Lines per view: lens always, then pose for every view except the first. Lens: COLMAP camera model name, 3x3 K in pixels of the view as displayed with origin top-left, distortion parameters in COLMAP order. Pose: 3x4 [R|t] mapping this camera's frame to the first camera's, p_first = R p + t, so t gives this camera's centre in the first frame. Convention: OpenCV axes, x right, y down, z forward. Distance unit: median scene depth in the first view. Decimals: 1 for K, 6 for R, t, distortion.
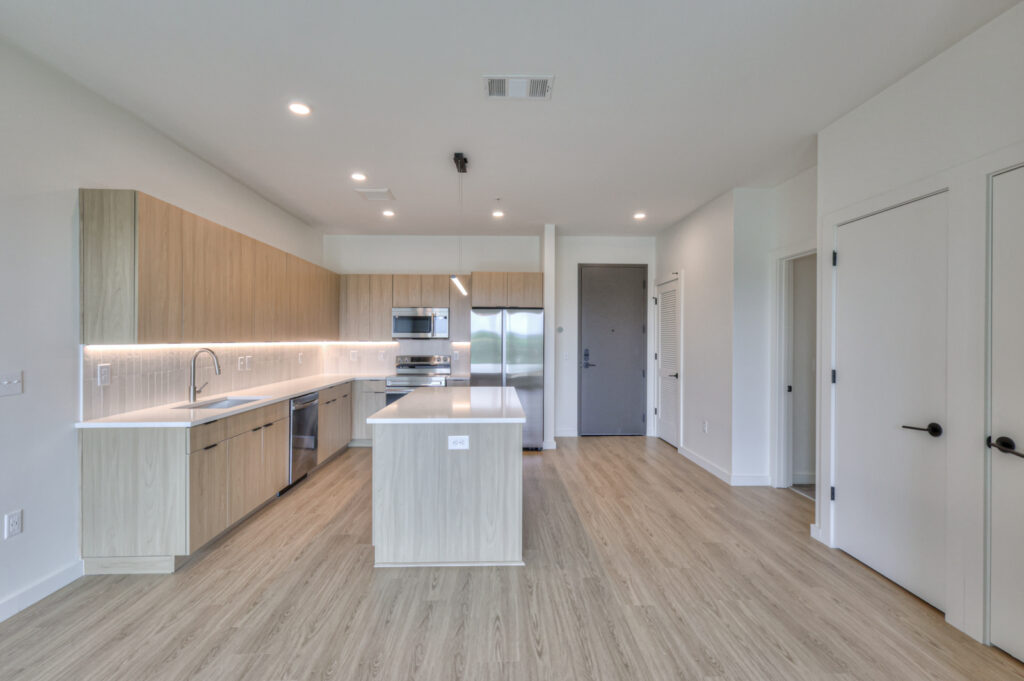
lens RADIAL K [[448.3, 0, 514.4], [0, 448.3, 334.1], [0, 0, 1]] dist [-0.034479, -0.000444]
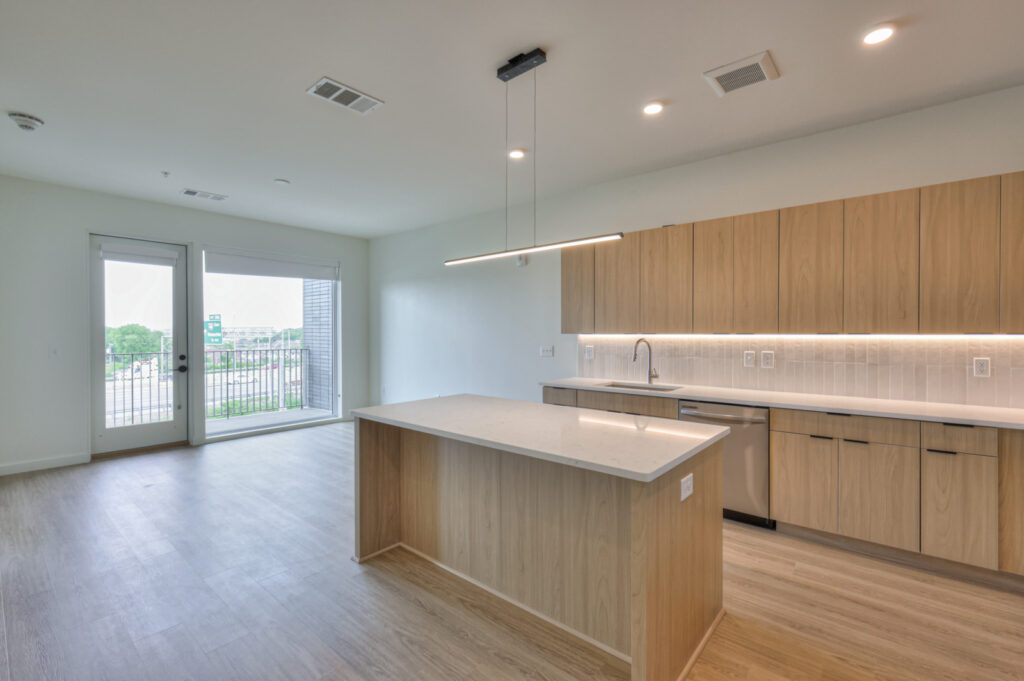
lens RADIAL K [[448.3, 0, 514.4], [0, 448.3, 334.1], [0, 0, 1]] dist [-0.034479, -0.000444]
pose [[-0.667082, 0.015761, -0.744817, 0.397446], [0.017723, 0.999829, 0.005284, 0.007895], [0.744773, -0.009676, -0.667247, 1.503724]]
